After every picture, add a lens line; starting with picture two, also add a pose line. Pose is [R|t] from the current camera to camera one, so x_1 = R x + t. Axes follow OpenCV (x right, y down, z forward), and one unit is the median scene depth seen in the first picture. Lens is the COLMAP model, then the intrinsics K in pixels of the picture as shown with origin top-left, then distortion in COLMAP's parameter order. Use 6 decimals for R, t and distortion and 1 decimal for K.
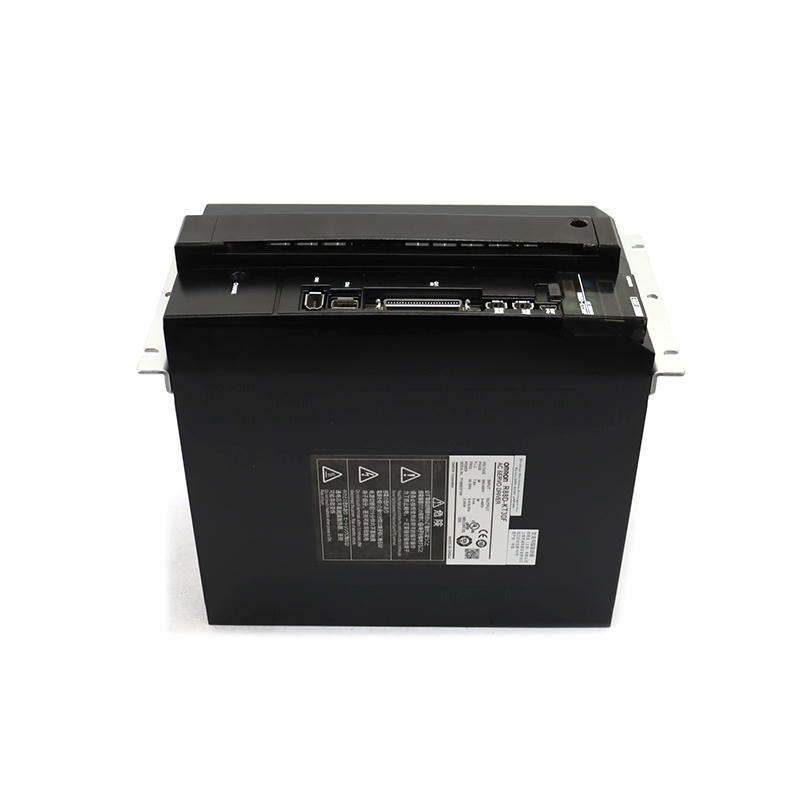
lens RADIAL K [[1127.3, 0, 400.0], [0, 1127.3, 400.0], [0, 0, 1]] dist [-0.047183, 0.007652]
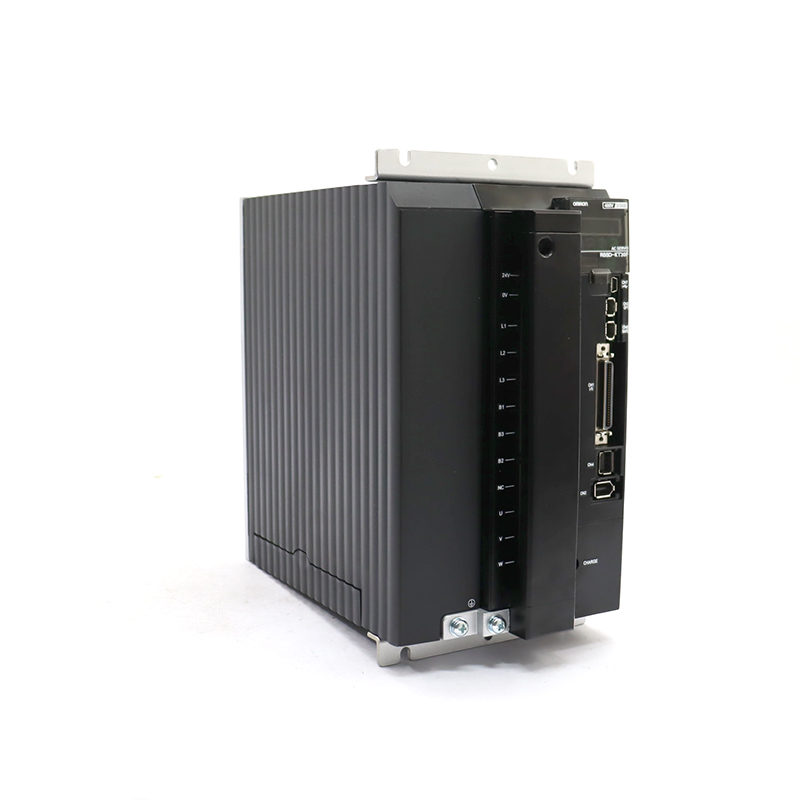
lens RADIAL K [[1127.3, 0, 400.0], [0, 1127.3, 400.0], [0, 0, 1]] dist [-0.047183, 0.007652]
pose [[-0.006434, -0.991812, -0.127547, 0.144852], [0.123927, -0.127357, 0.984084, -1.100724], [-0.992270, -0.009475, 0.123732, 0.956060]]
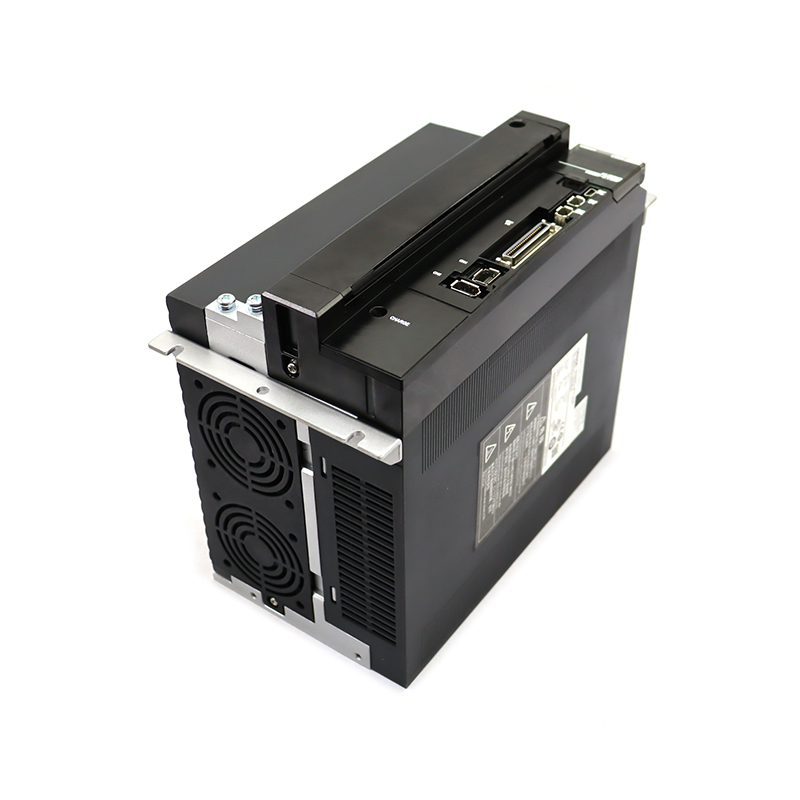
lens RADIAL K [[1127.3, 0, 400.0], [0, 1127.3, 400.0], [0, 0, 1]] dist [-0.047183, 0.007652]
pose [[0.575412, -0.529293, 0.623498, -0.677446], [0.503015, 0.830143, 0.240495, -0.240091], [-0.644885, 0.175246, 0.743917, 0.306295]]
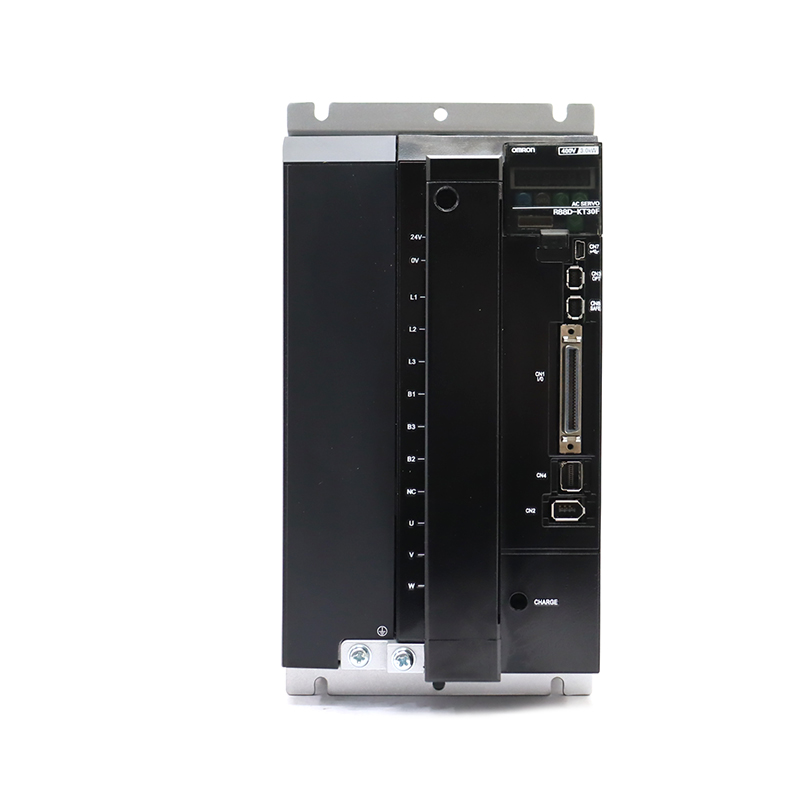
lens RADIAL K [[1299.8, 0, 400.0], [0, 1299.8, 400.0], [0, 0, 1]] dist [0.000874, 0.018095]
pose [[-0.003378, -0.999633, -0.026891, 0.036160], [0.612729, -0.023321, 0.789949, -0.882932], [-0.790286, -0.013809, 0.612583, 0.425384]]
